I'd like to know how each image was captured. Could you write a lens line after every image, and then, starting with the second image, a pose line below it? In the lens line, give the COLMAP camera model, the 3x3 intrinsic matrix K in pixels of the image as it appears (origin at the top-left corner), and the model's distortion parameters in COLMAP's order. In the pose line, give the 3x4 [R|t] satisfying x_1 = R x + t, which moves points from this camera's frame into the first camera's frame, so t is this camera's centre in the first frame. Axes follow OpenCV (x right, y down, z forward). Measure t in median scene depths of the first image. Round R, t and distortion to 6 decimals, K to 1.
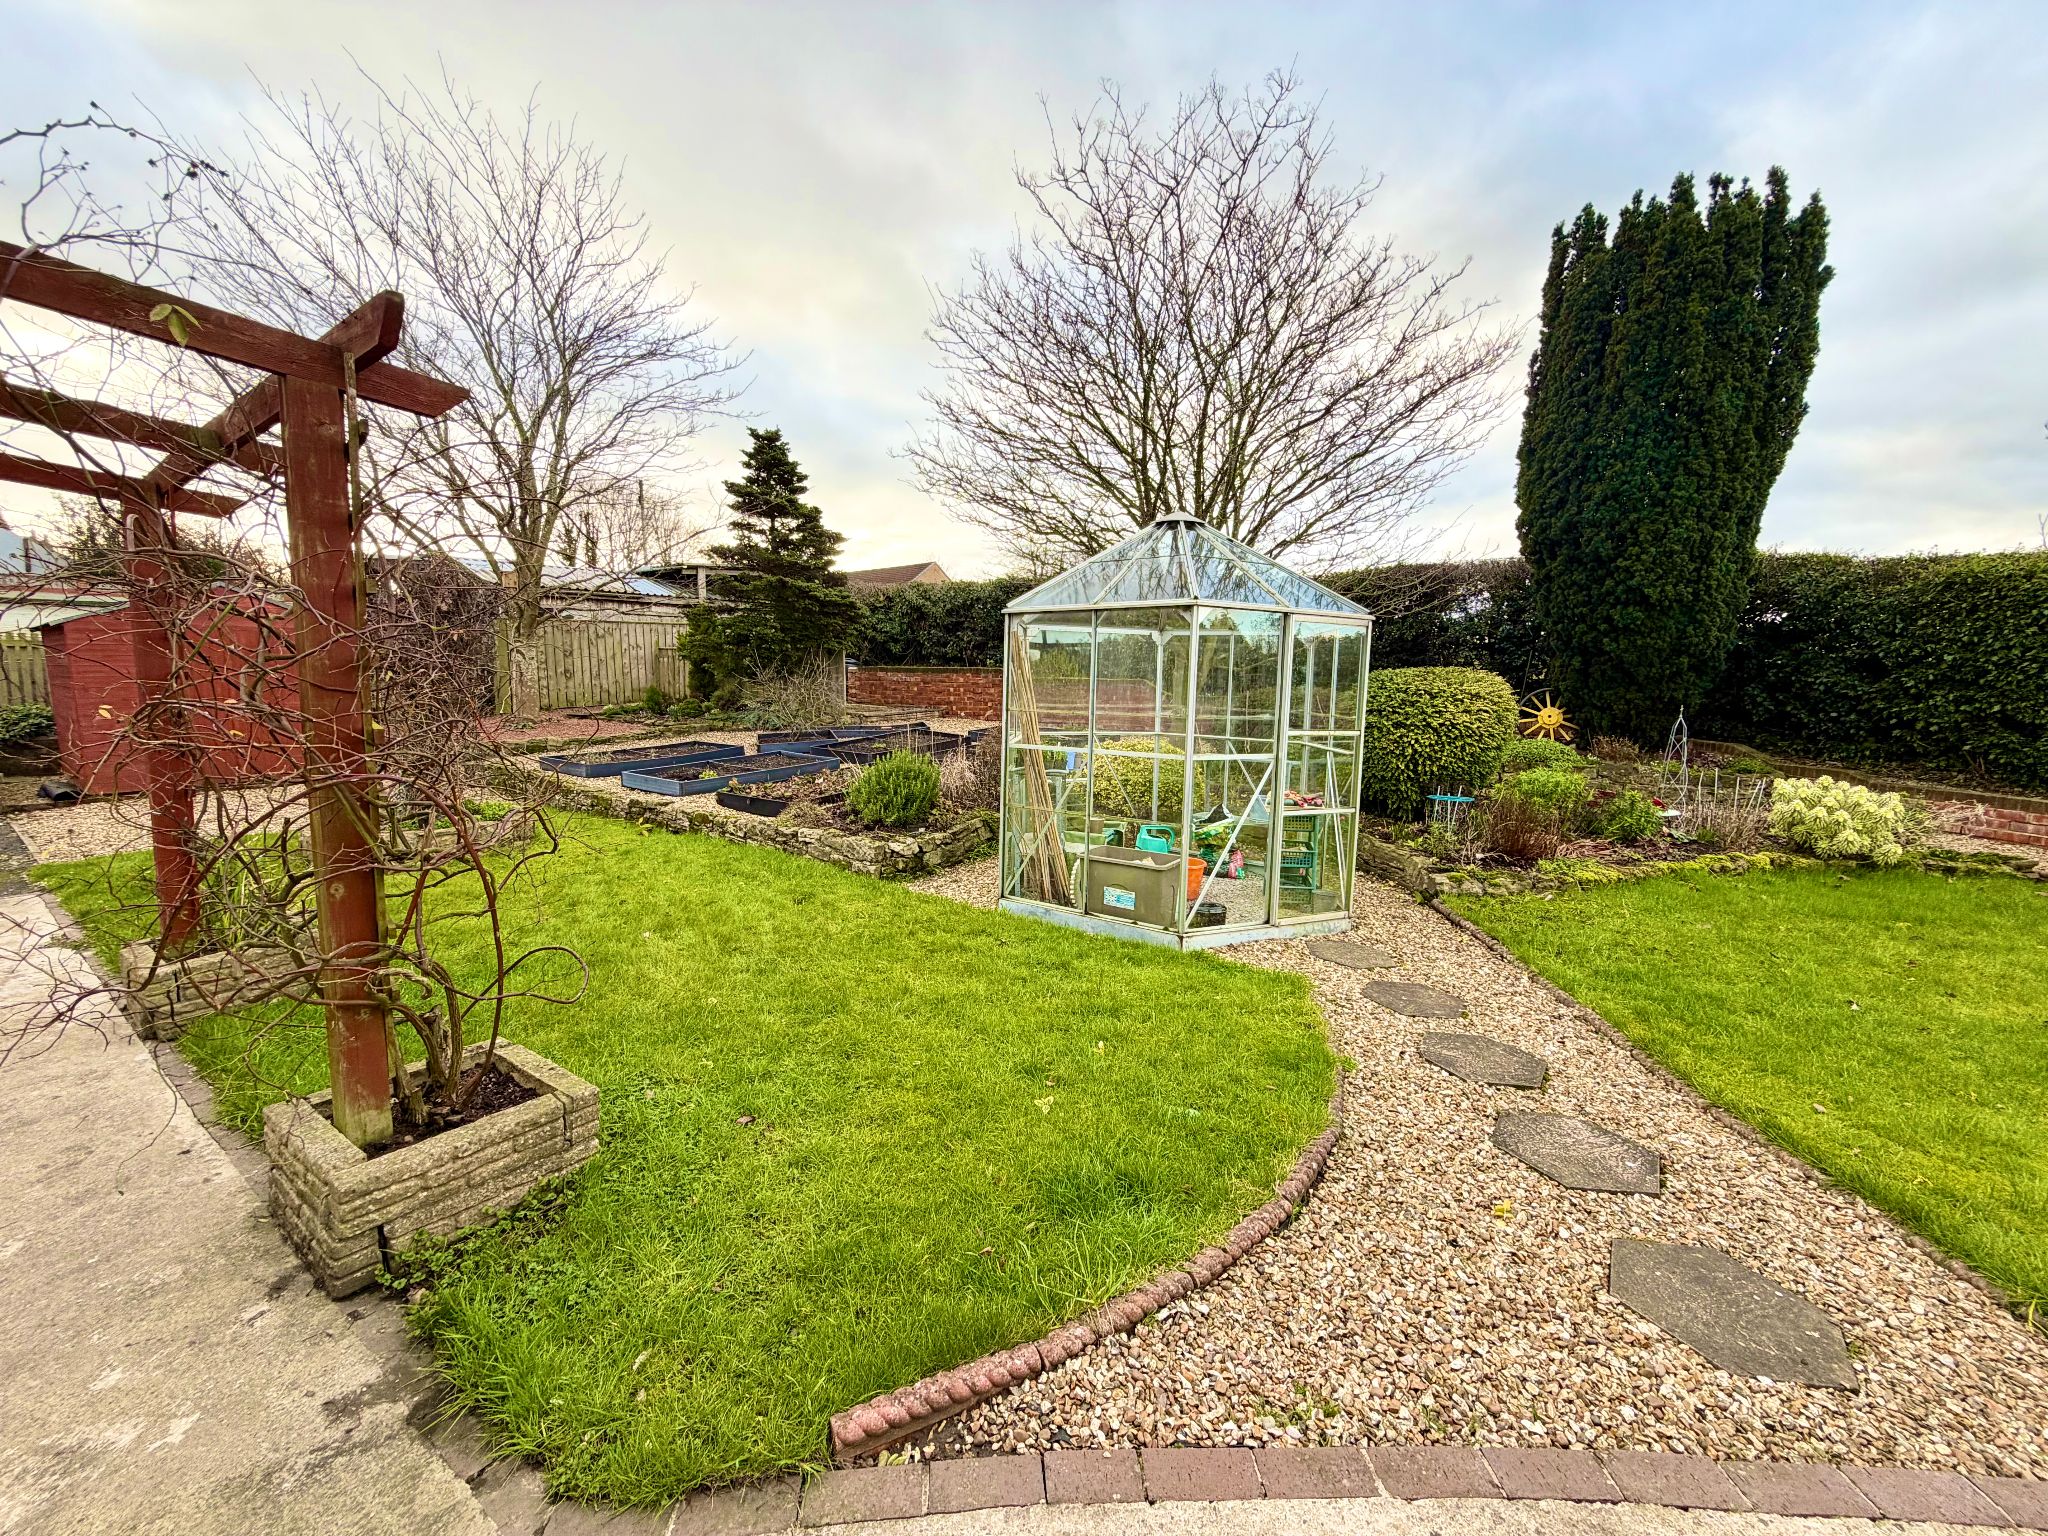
lens RADIAL K [[817.3, 0, 1024.8], [0, 817.3, 767.2], [0, 0, 1]] dist [-0.001590, 0.000034]
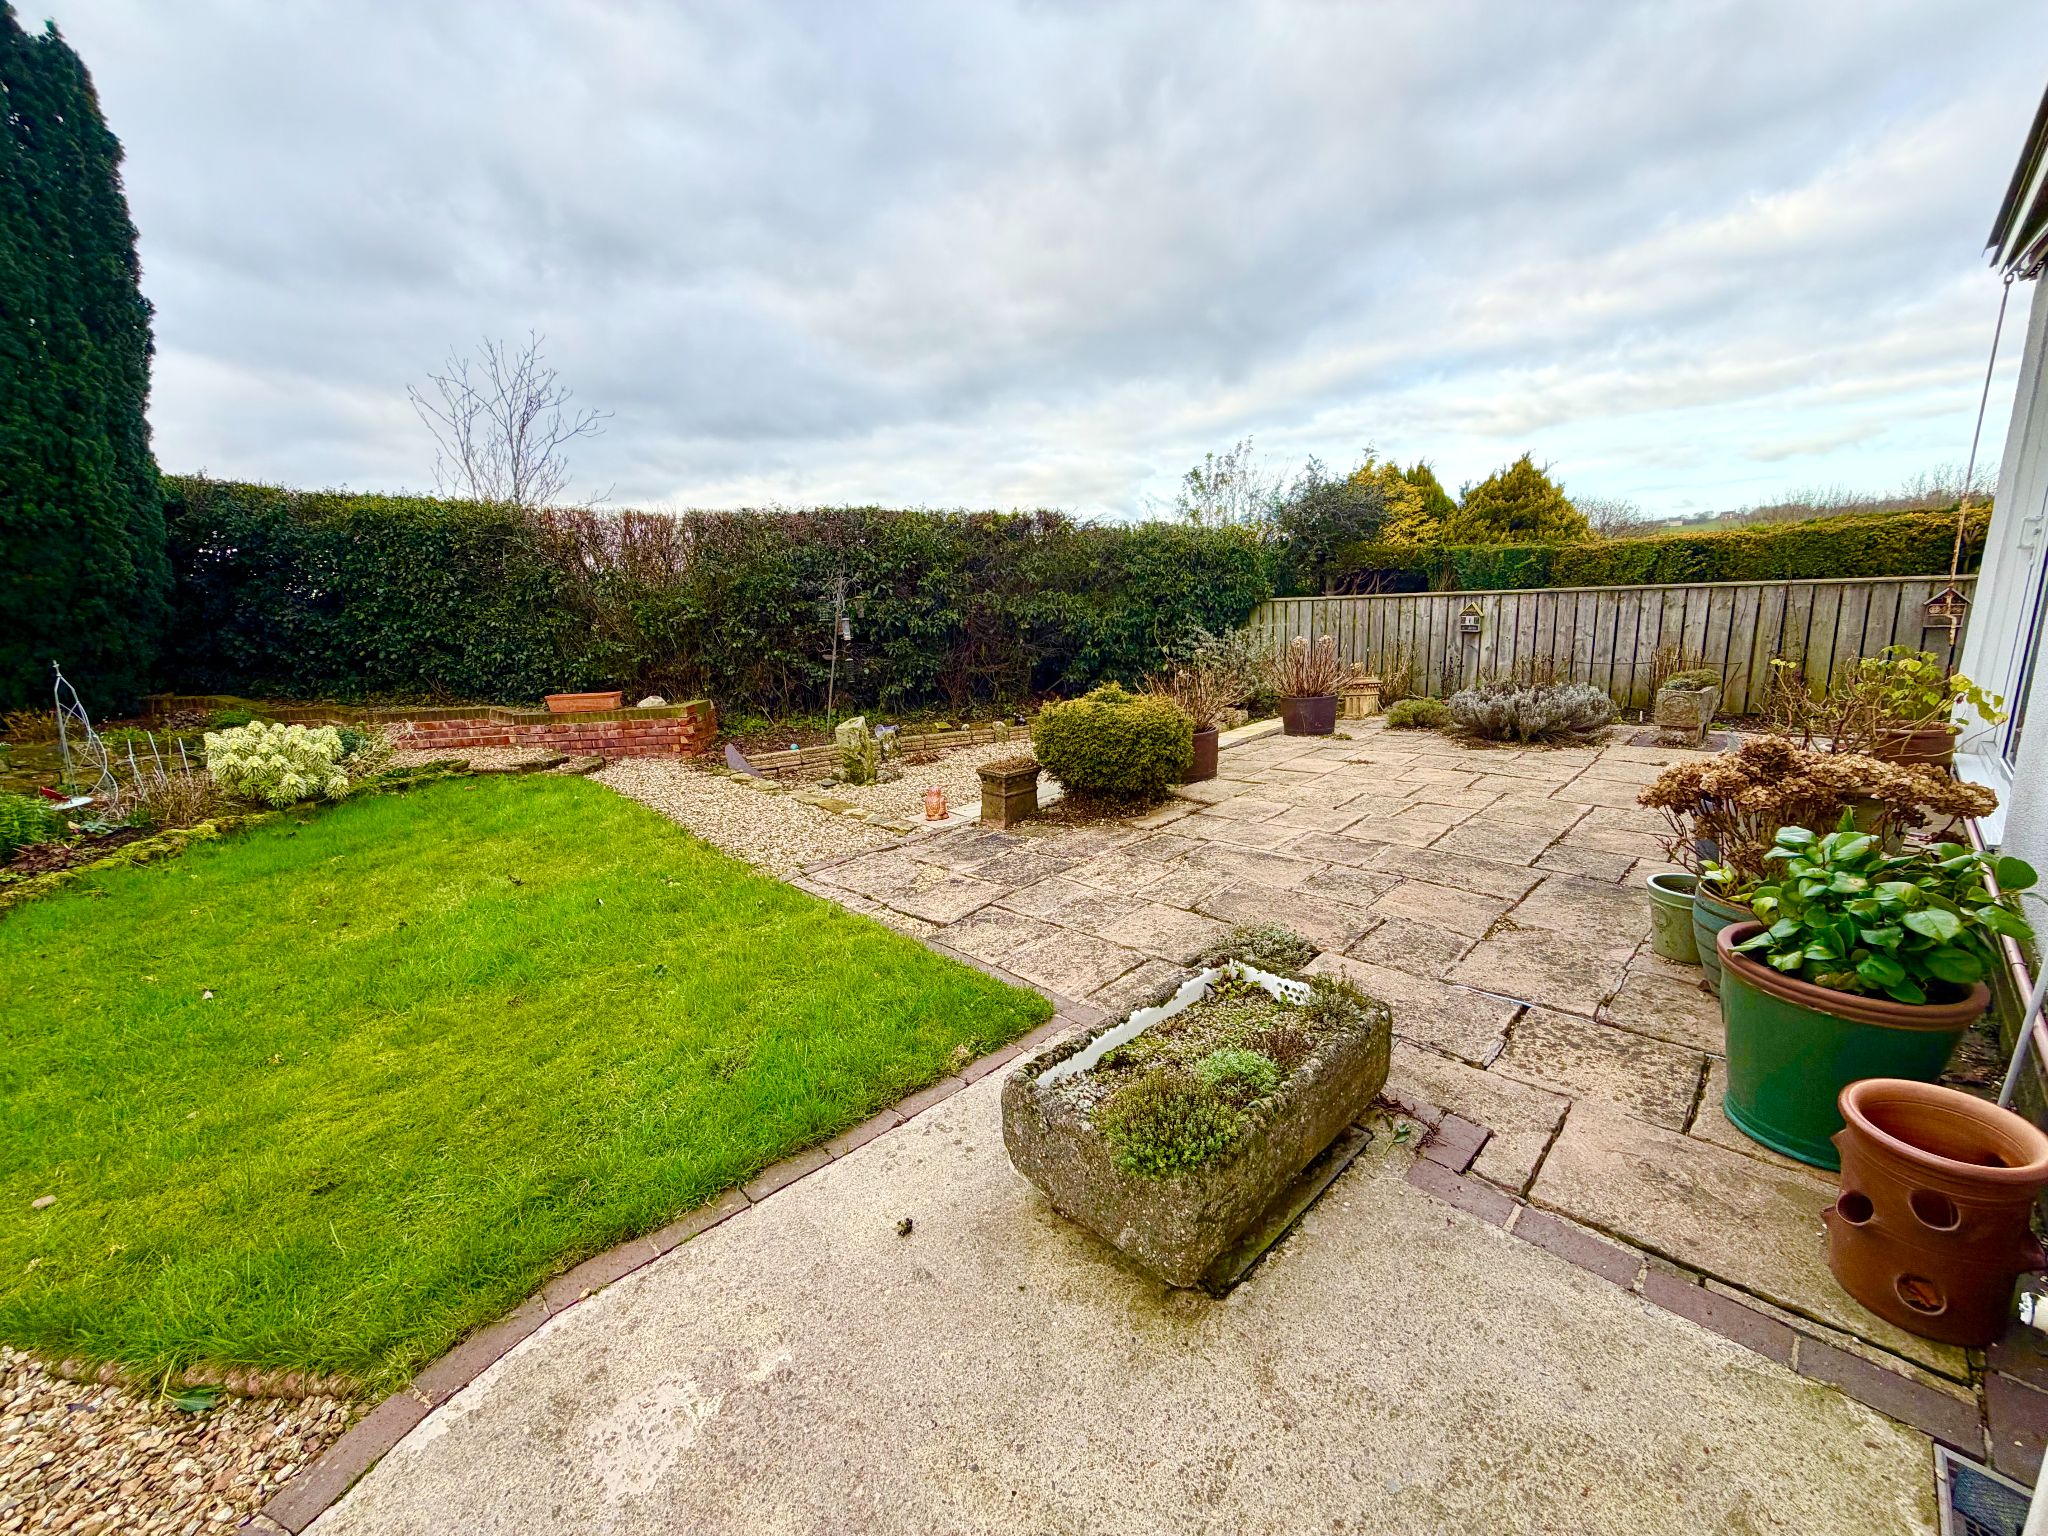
lens RADIAL K [[817.3, 0, 1024.6], [0, 817.3, 766.3], [0, 0, 1]] dist [-0.001590, 0.000034]
pose [[0.162498, -0.228858, 0.959801, 0.228443], [0.166288, 0.965169, 0.201984, 0.018451], [-0.972596, 0.126781, 0.194894, -0.018313]]
